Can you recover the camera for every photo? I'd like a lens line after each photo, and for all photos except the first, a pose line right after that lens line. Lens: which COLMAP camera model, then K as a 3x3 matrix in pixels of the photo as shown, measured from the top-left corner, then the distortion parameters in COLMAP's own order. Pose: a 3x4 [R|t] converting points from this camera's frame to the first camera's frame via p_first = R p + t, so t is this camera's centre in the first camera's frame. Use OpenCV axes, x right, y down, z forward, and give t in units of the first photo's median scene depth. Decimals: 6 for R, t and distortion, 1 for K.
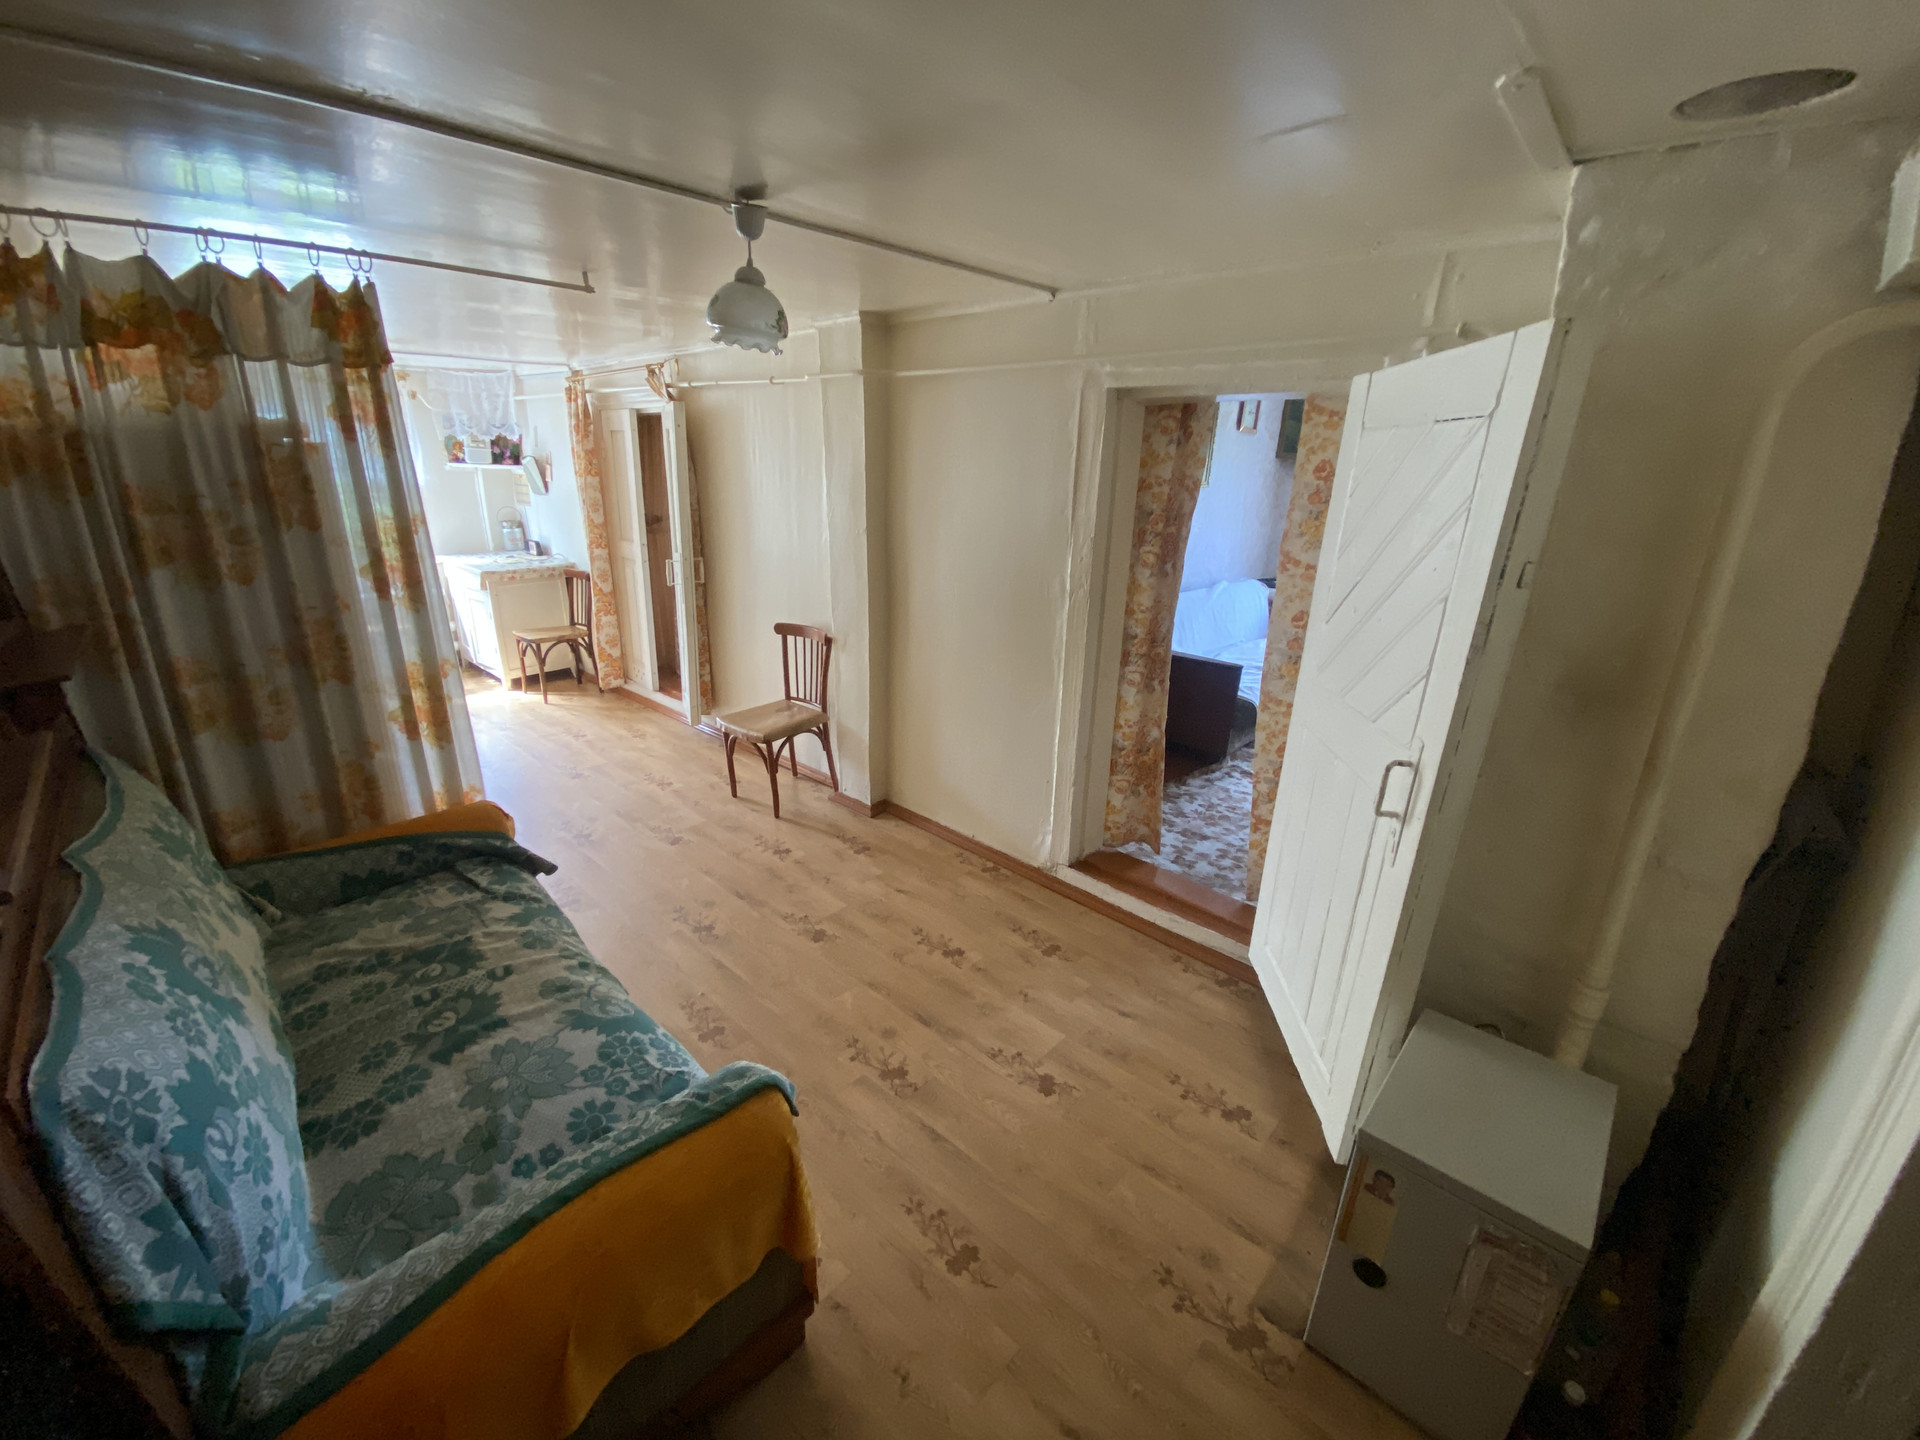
lens RADIAL K [[792.9, 0, 979.6], [0, 792.9, 712.2], [0, 0, 1]] dist [0.012346, -0.017917]
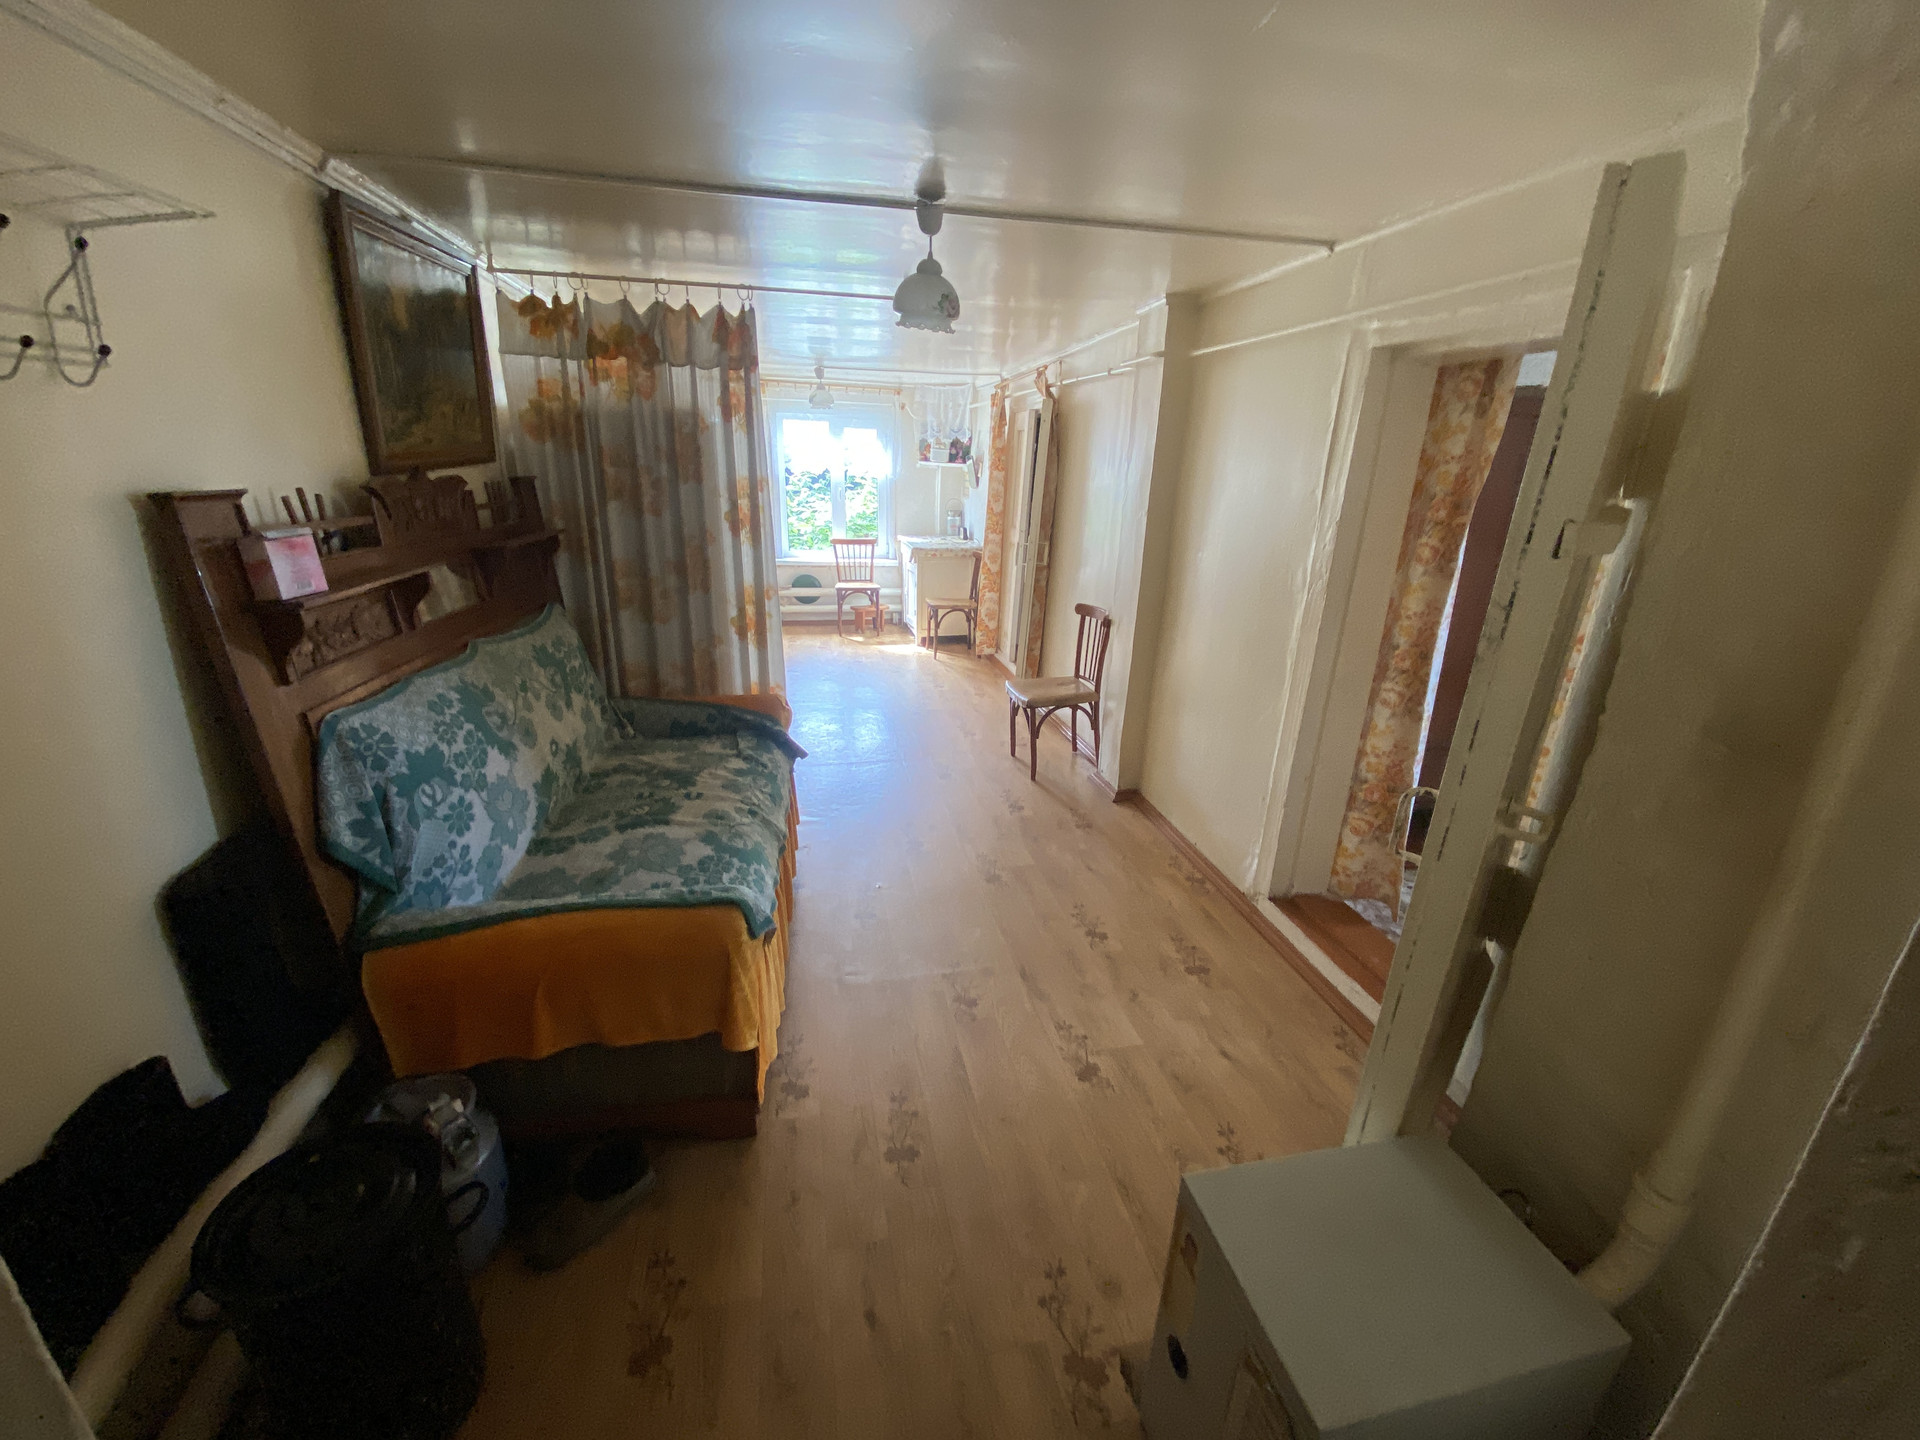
lens RADIAL K [[792.9, 0, 951.8], [0, 792.9, 716.9], [0, 0, 1]] dist [0.012346, -0.017917]
pose [[0.802749, 0.183010, -0.567540, 0.395029], [-0.190354, 0.980592, 0.046960, 0.030916], [0.565119, 0.070337, 0.822006, 0.079534]]
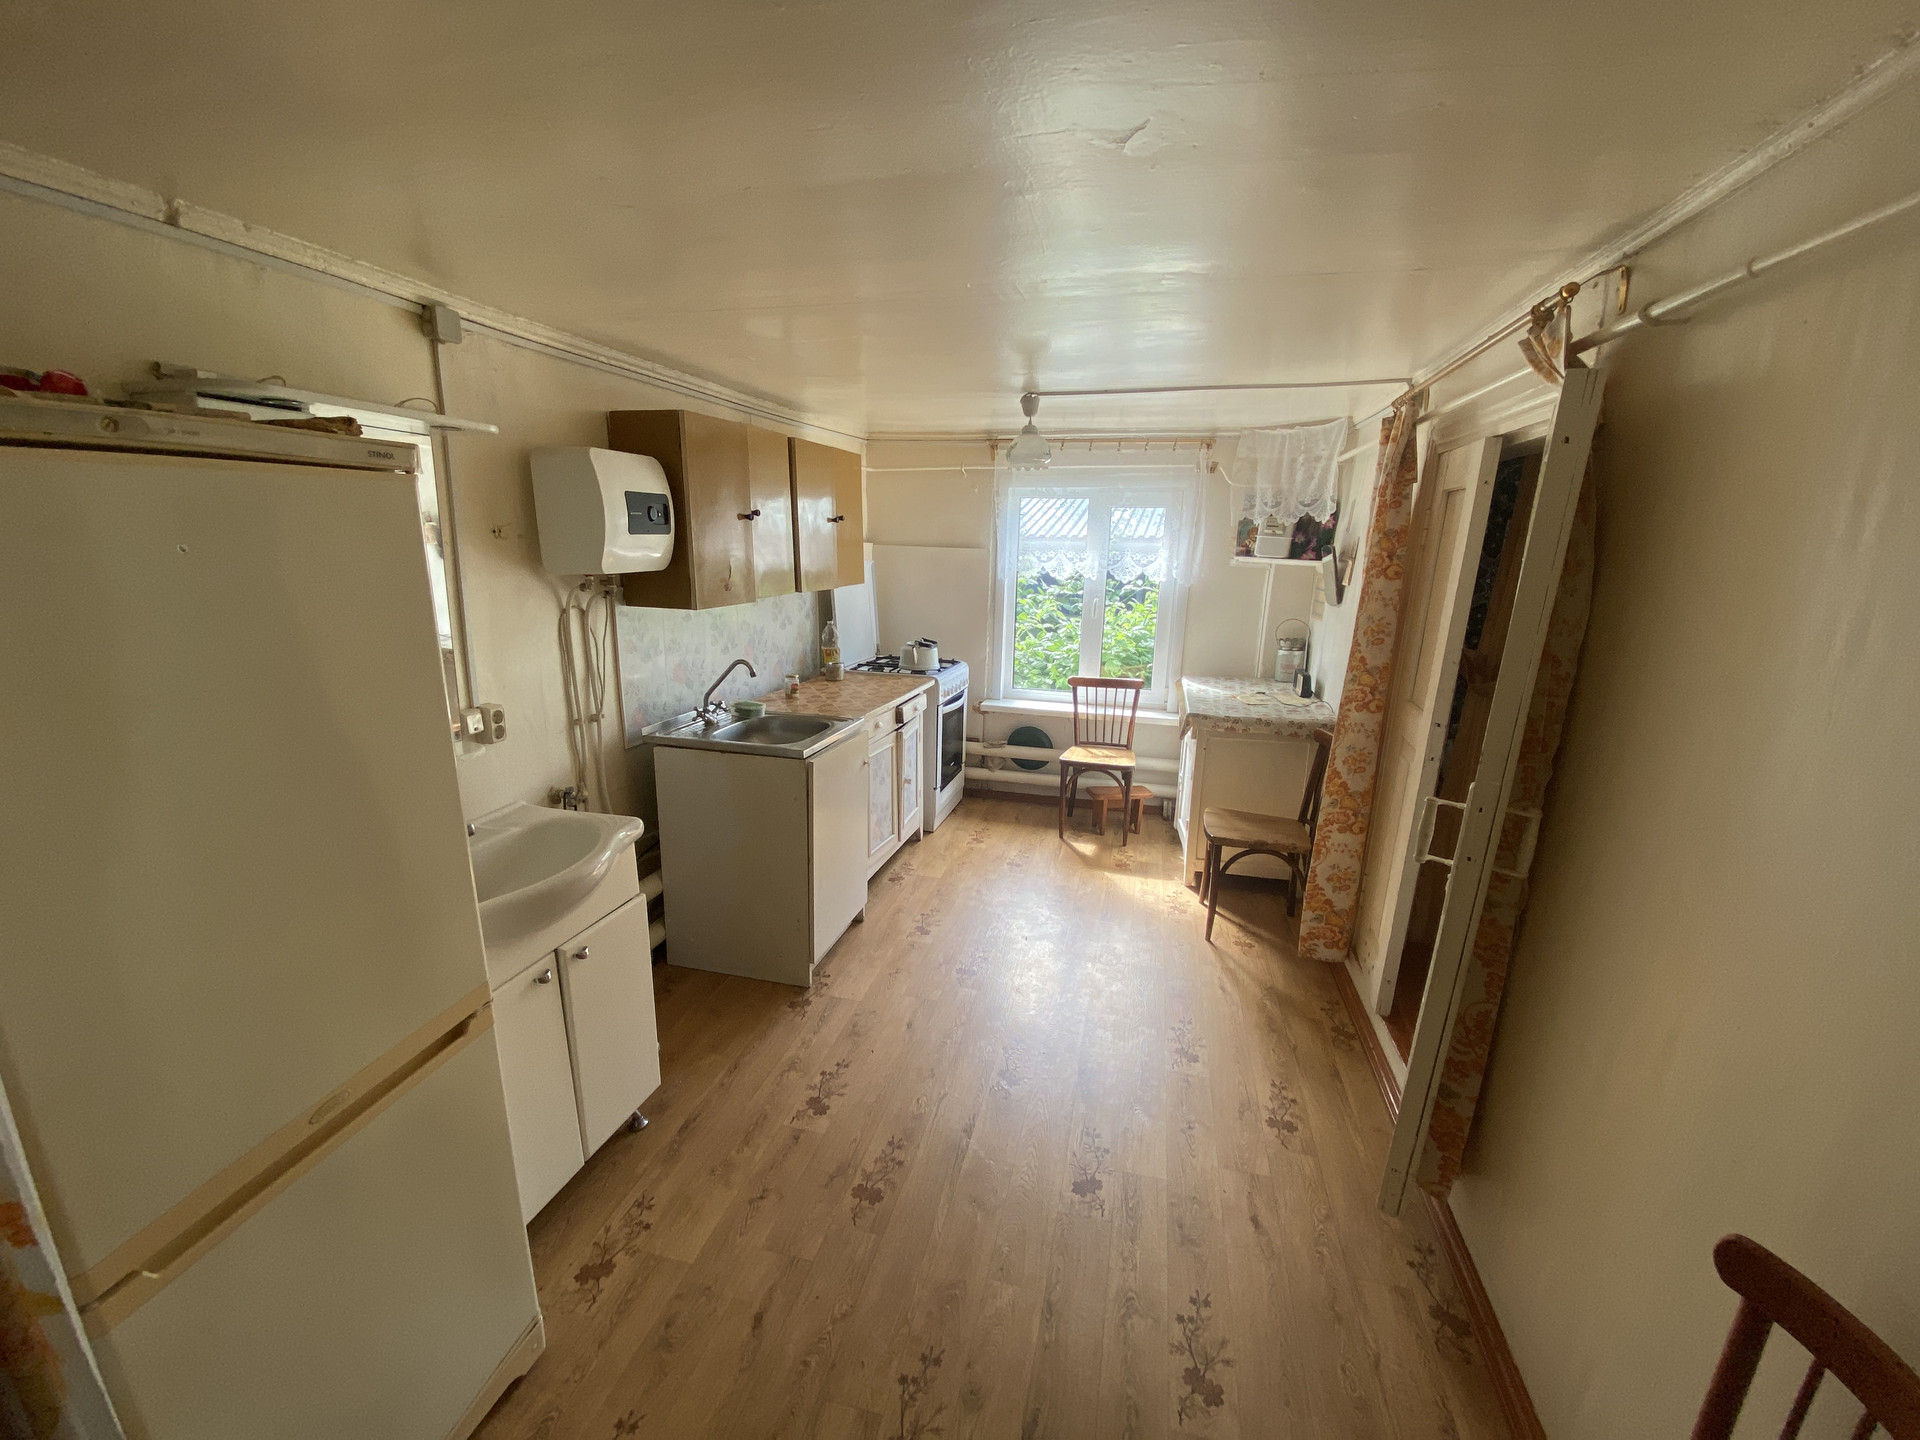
lens RADIAL K [[792.9, 0, 914.7], [0, 792.9, 712.6], [0, 0, 1]] dist [0.012346, -0.017917]
pose [[0.437472, 0.176495, -0.881741, -0.320522], [-0.283218, 0.957689, 0.051180, -0.330419], [0.853467, 0.227335, 0.468948, 1.117136]]
